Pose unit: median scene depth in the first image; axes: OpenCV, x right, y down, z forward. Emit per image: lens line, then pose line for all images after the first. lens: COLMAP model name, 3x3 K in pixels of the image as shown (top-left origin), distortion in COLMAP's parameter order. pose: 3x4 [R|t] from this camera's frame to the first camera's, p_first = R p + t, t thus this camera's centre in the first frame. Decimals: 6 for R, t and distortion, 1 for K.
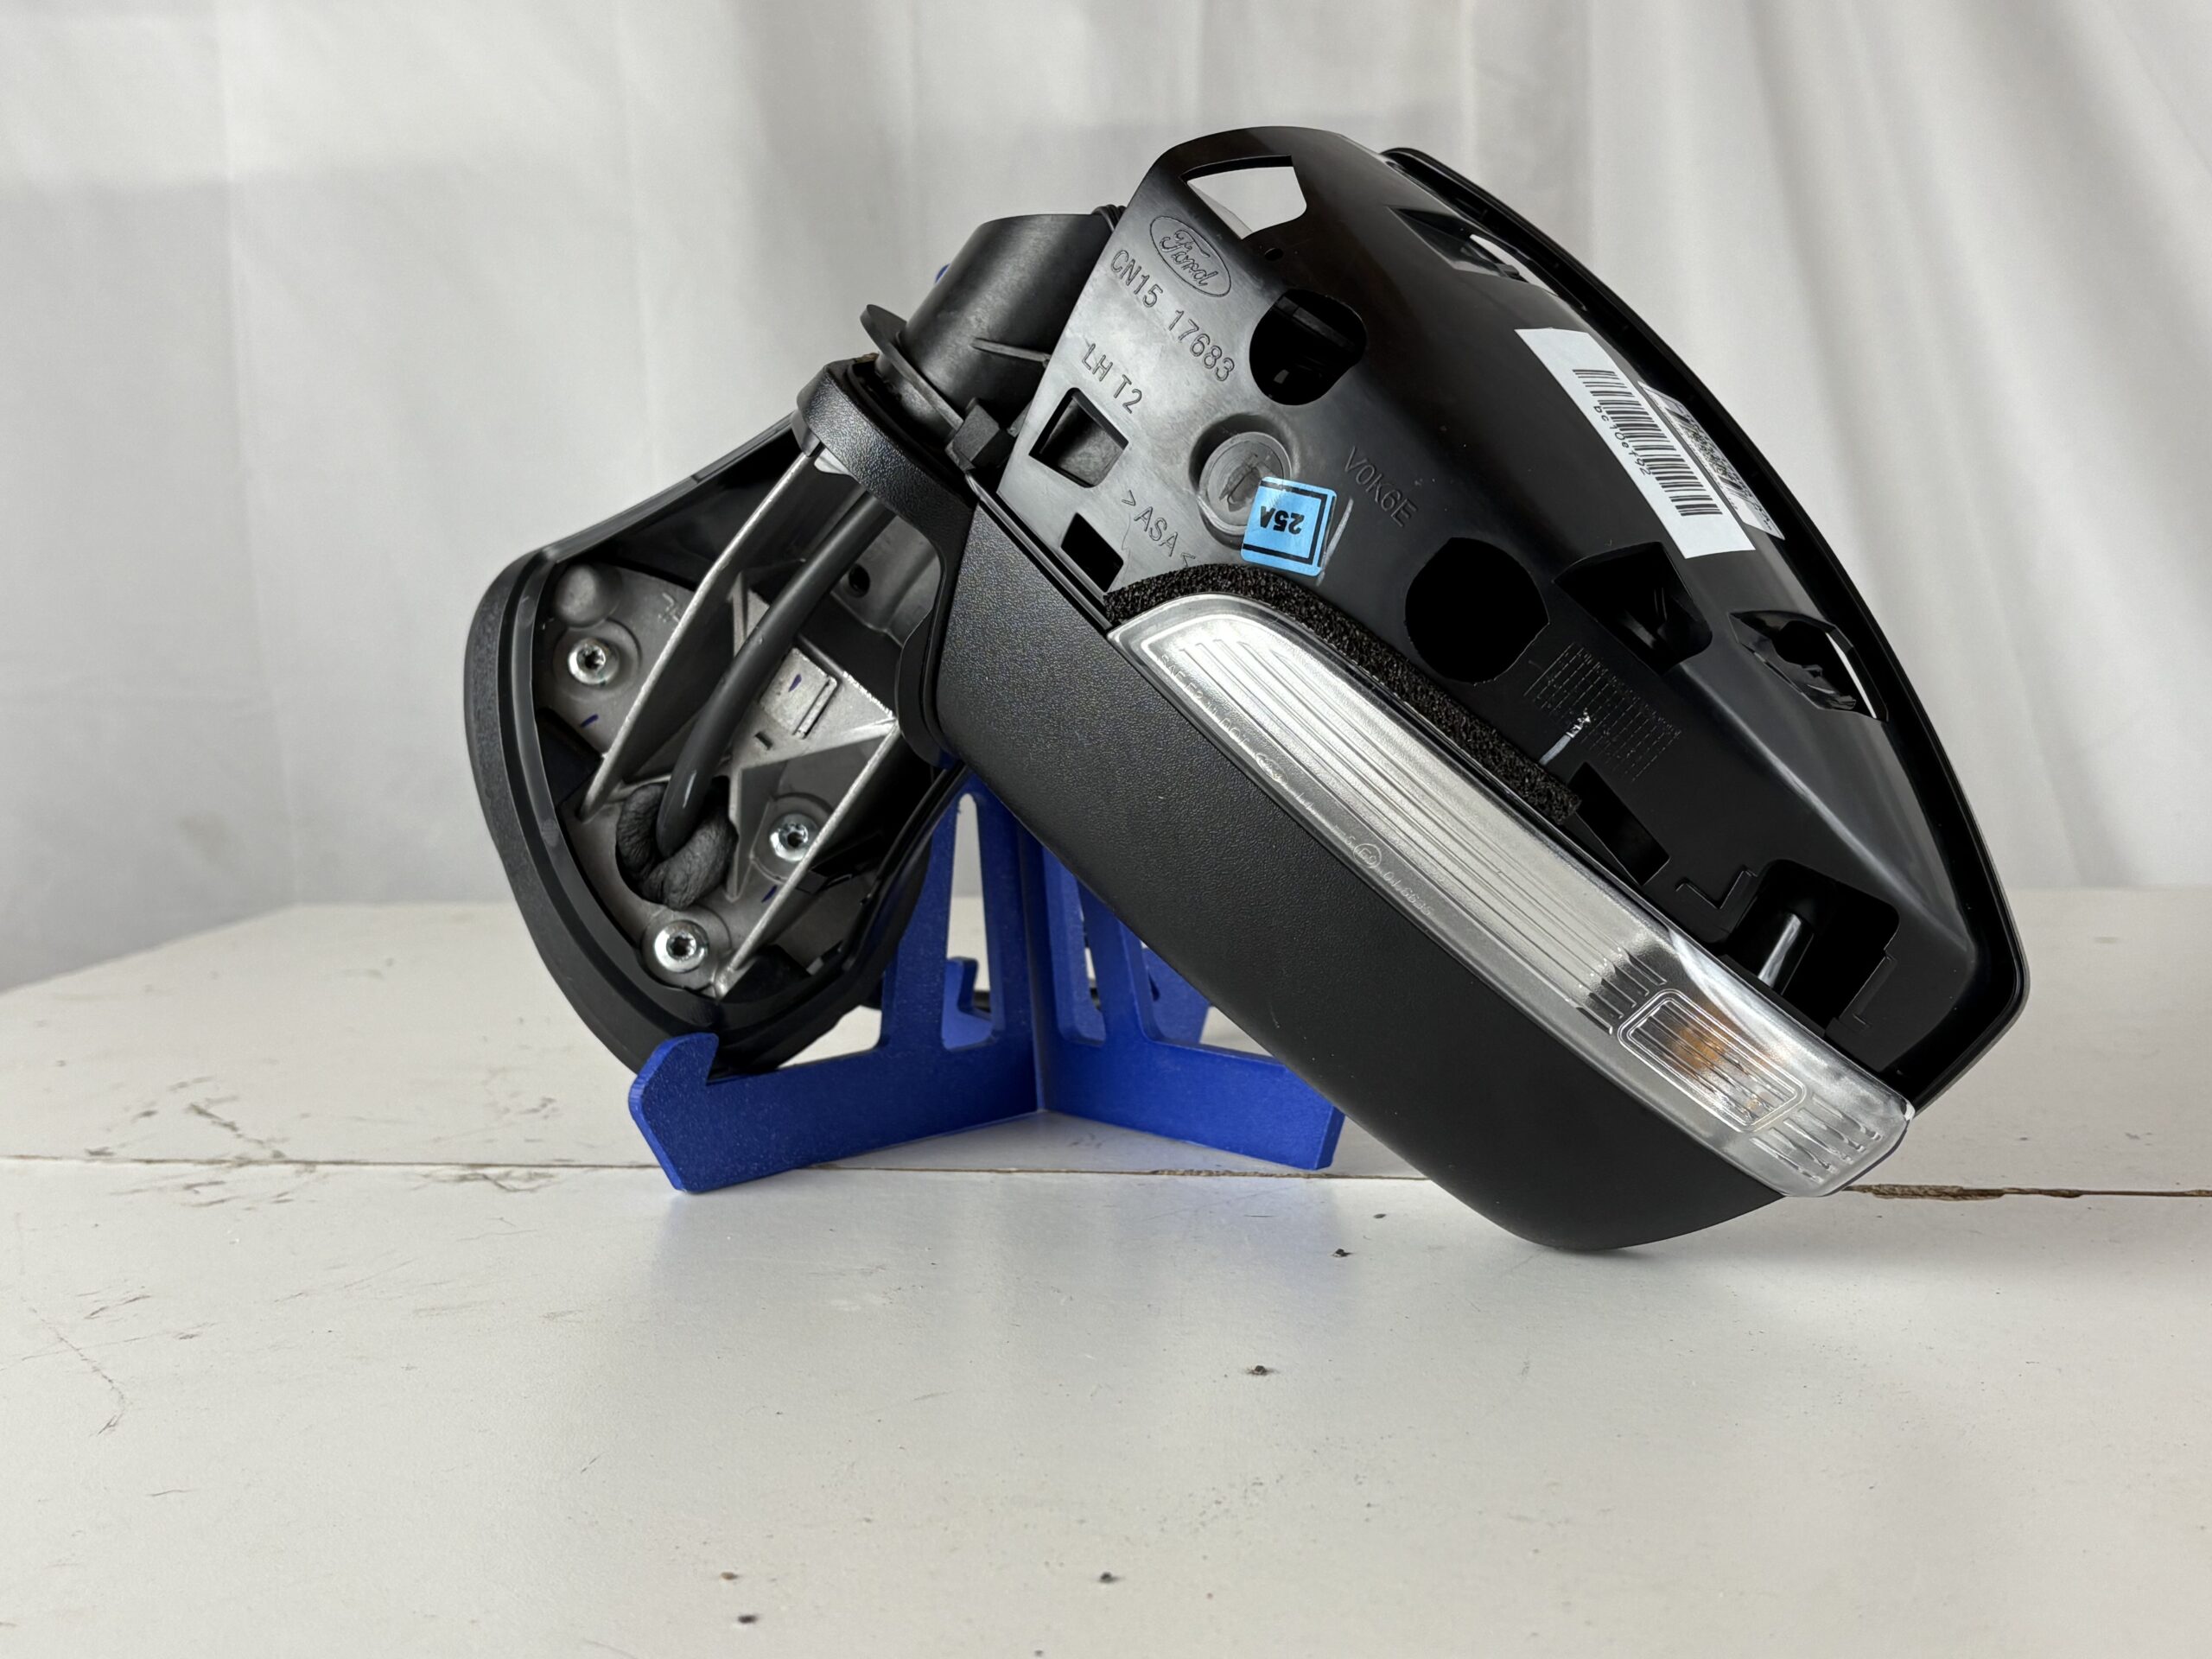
lens RADIAL K [[2702.5, 0, 1105.5], [0, 2702.5, 838.4], [0, 0, 1]] dist [0.024396, 0.000000]
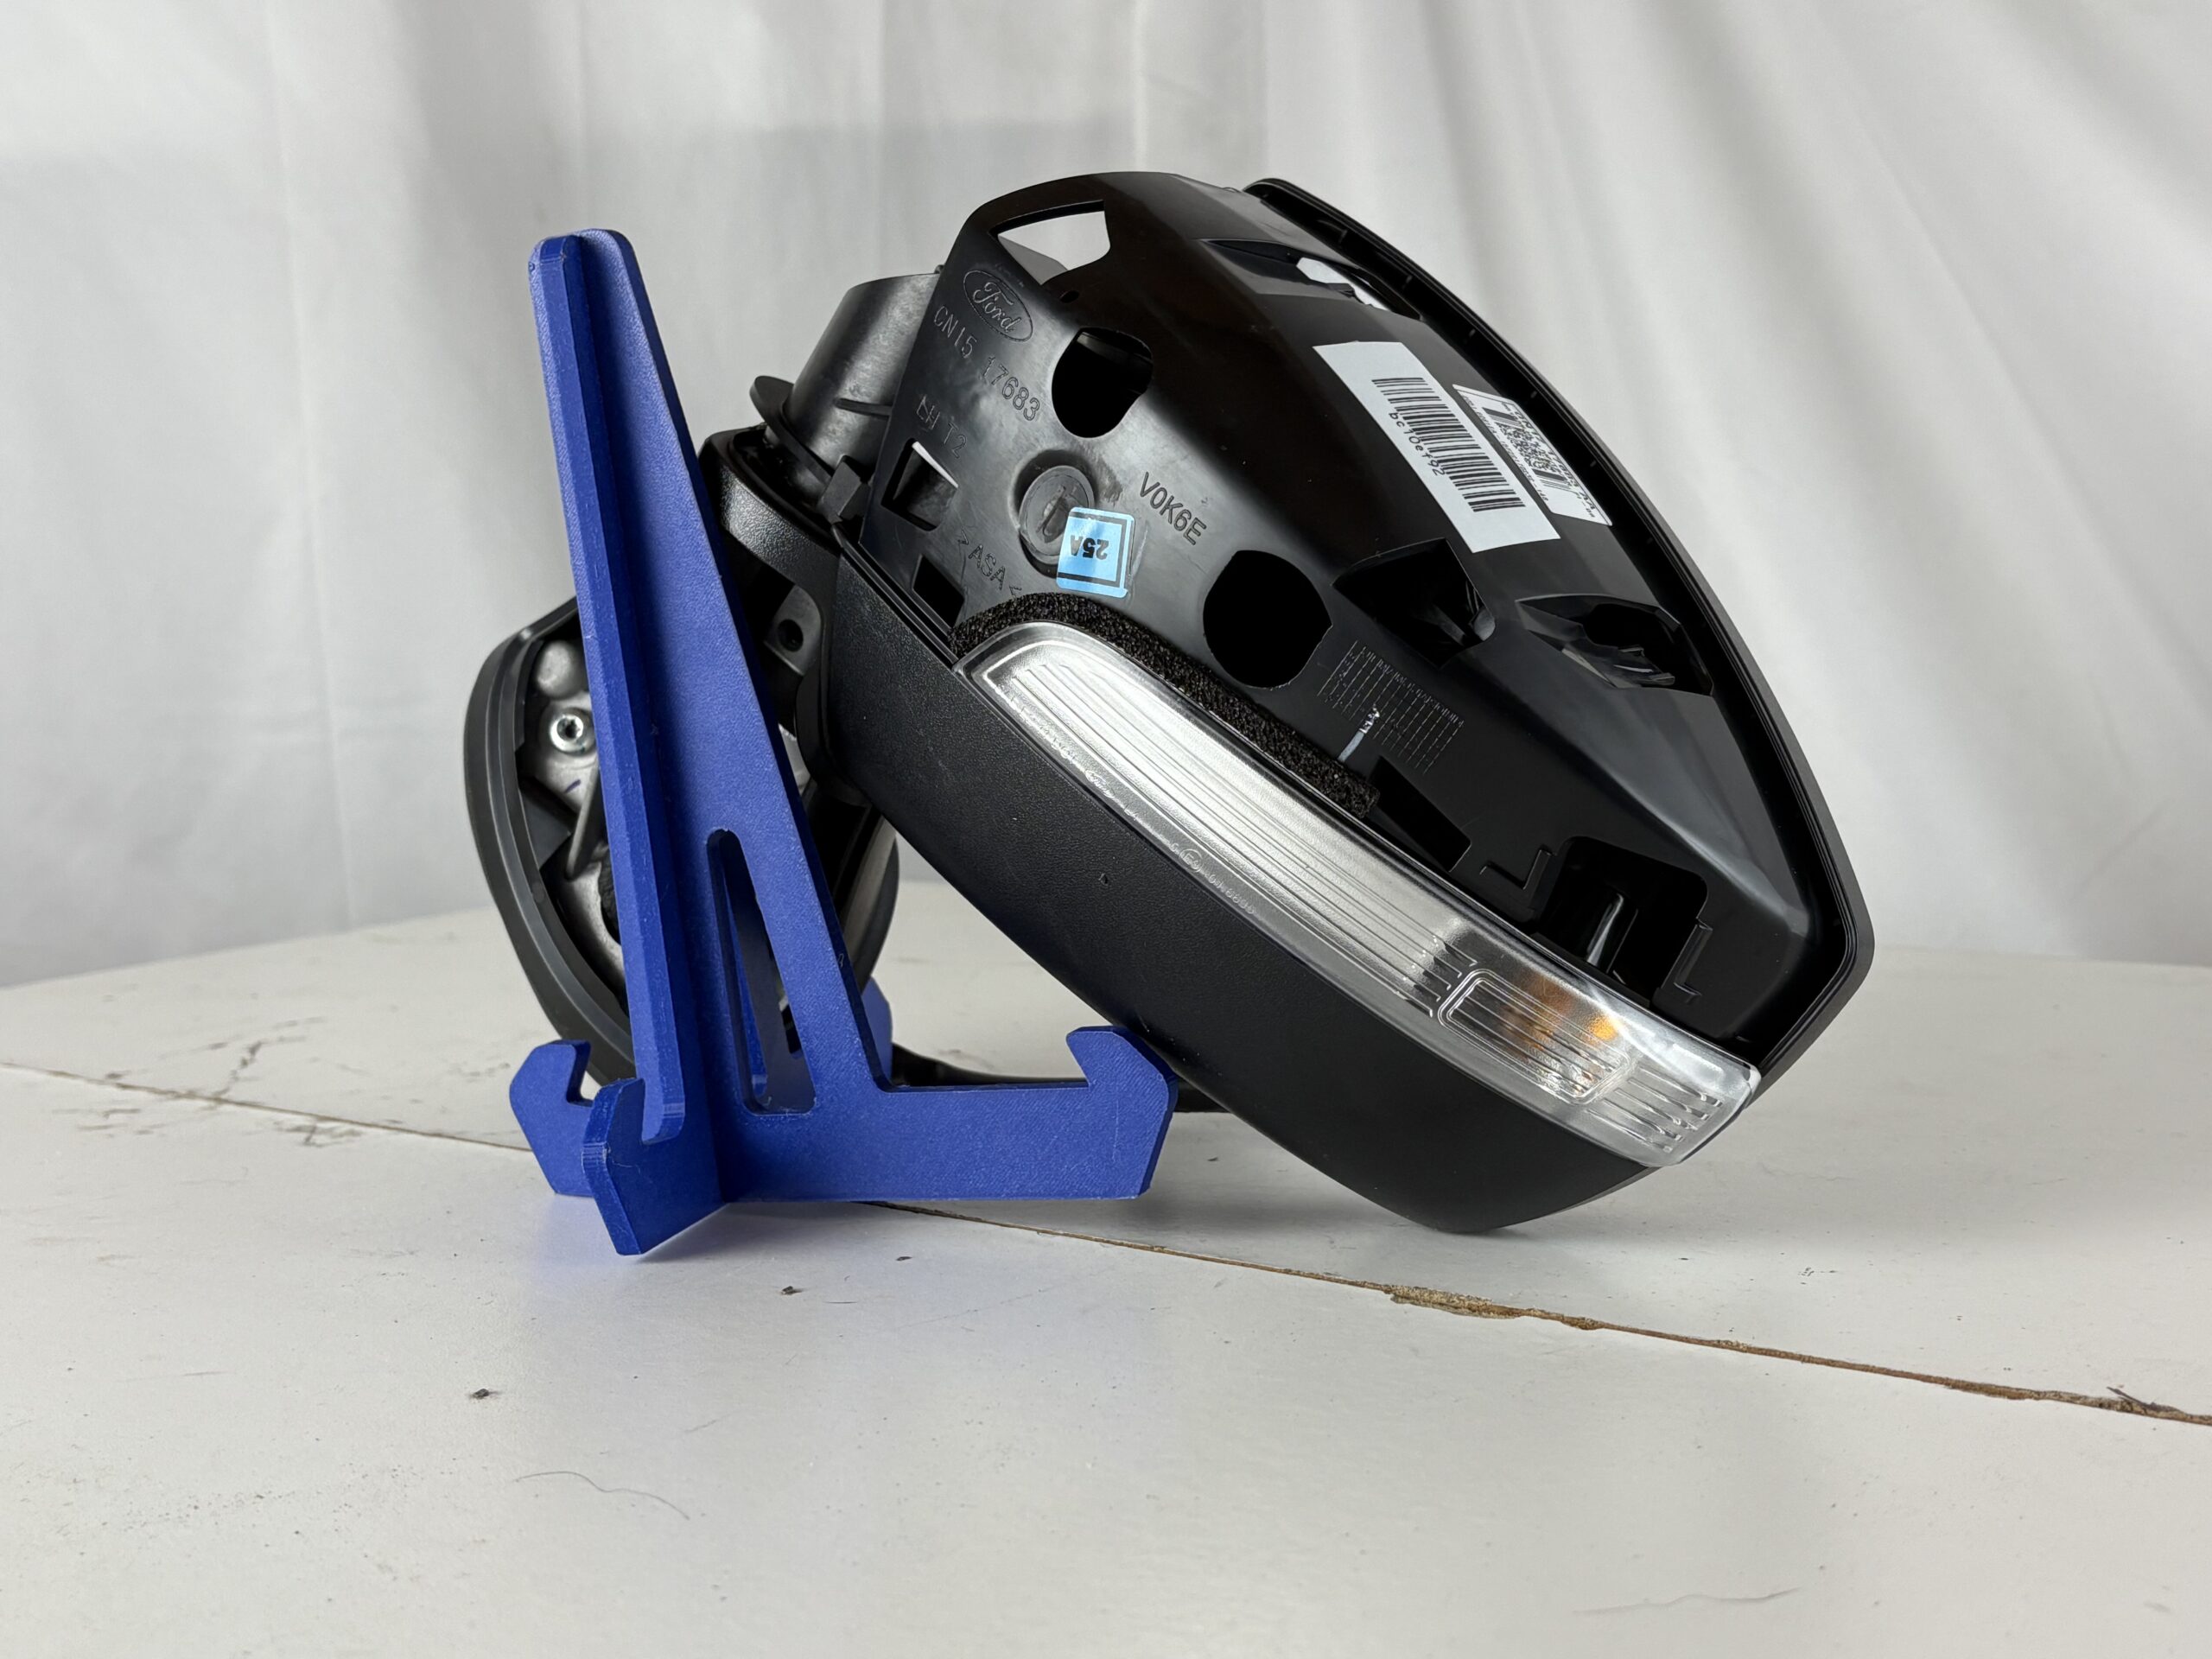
lens RADIAL K [[2702.5, 0, 1128.0], [0, 2702.5, 826.5], [0, 0, 1]] dist [0.024396, 0.000000]
pose [[0.990522, -0.068584, -0.119009, 0.189187], [0.066097, 0.997507, -0.024730, 0.016743], [0.120408, 0.016629, 0.992585, -0.036947]]
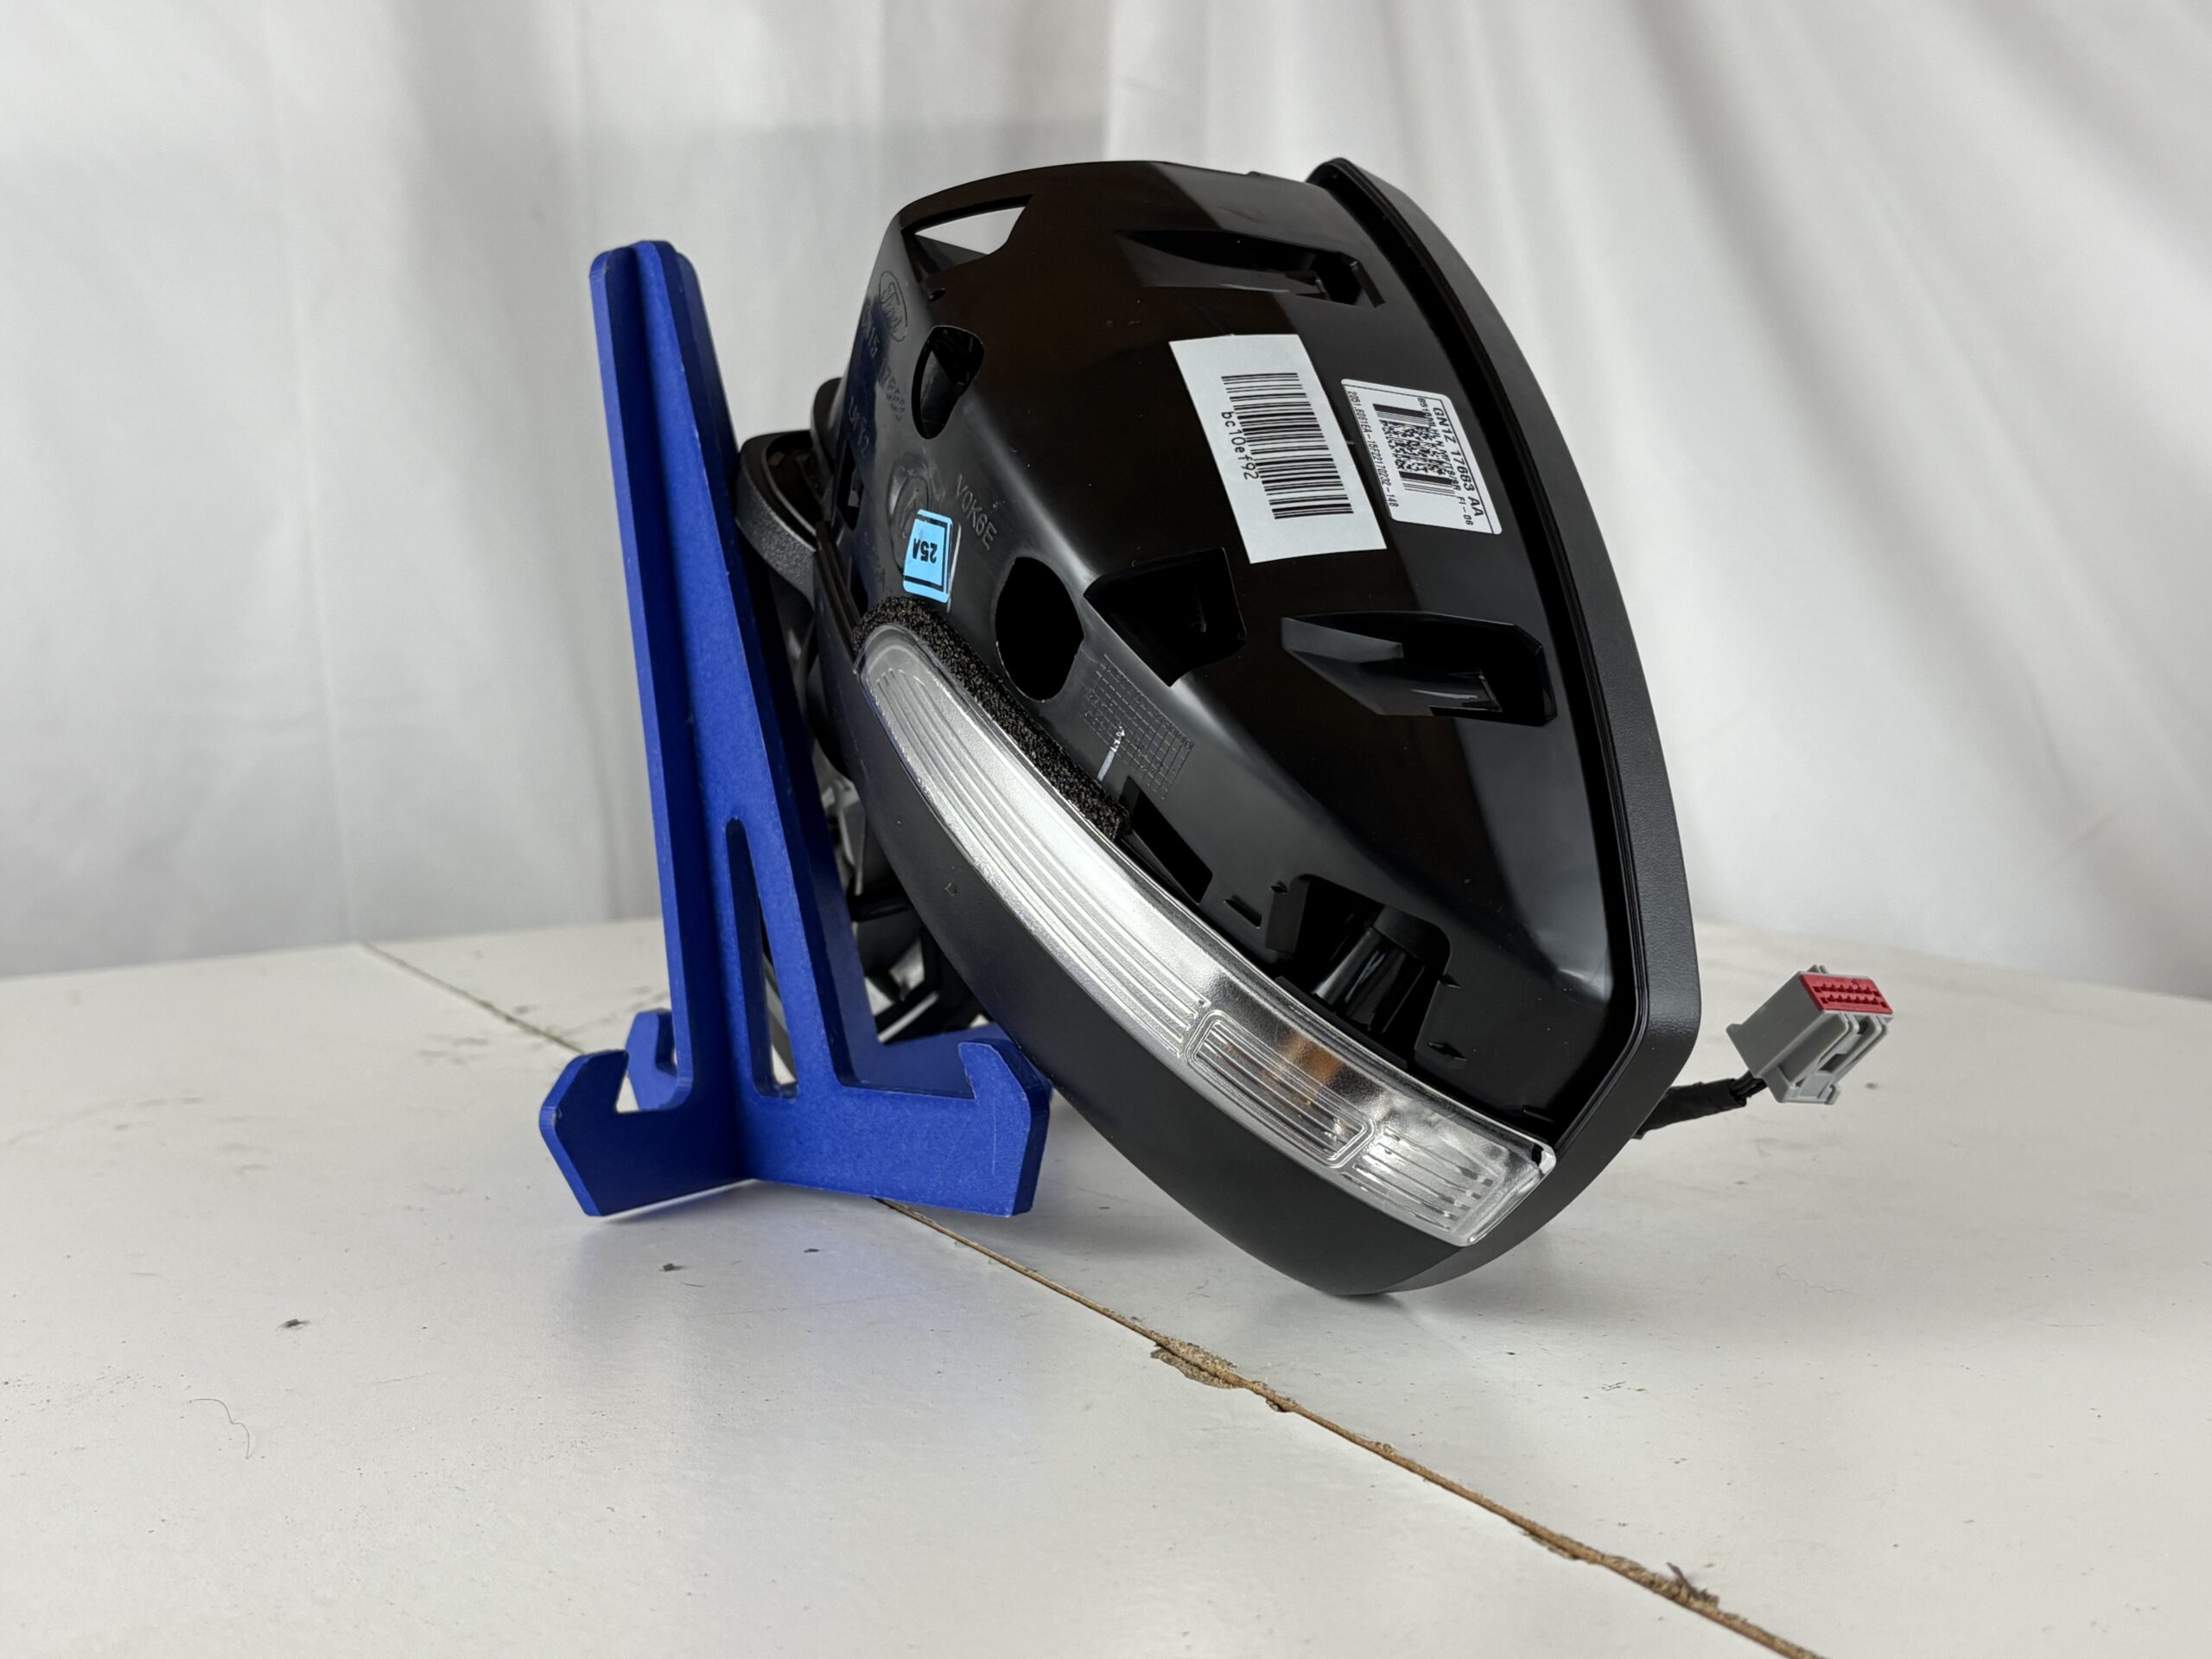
lens RADIAL K [[2702.5, 0, 1126.0], [0, 2702.5, 828.7], [0, 0, 1]] dist [0.024396, 0.000000]
pose [[0.855532, -0.013130, -0.517584, 0.636093], [-0.003572, 0.999505, -0.031259, 0.019724], [0.517738, 0.028592, 0.855061, 0.152549]]
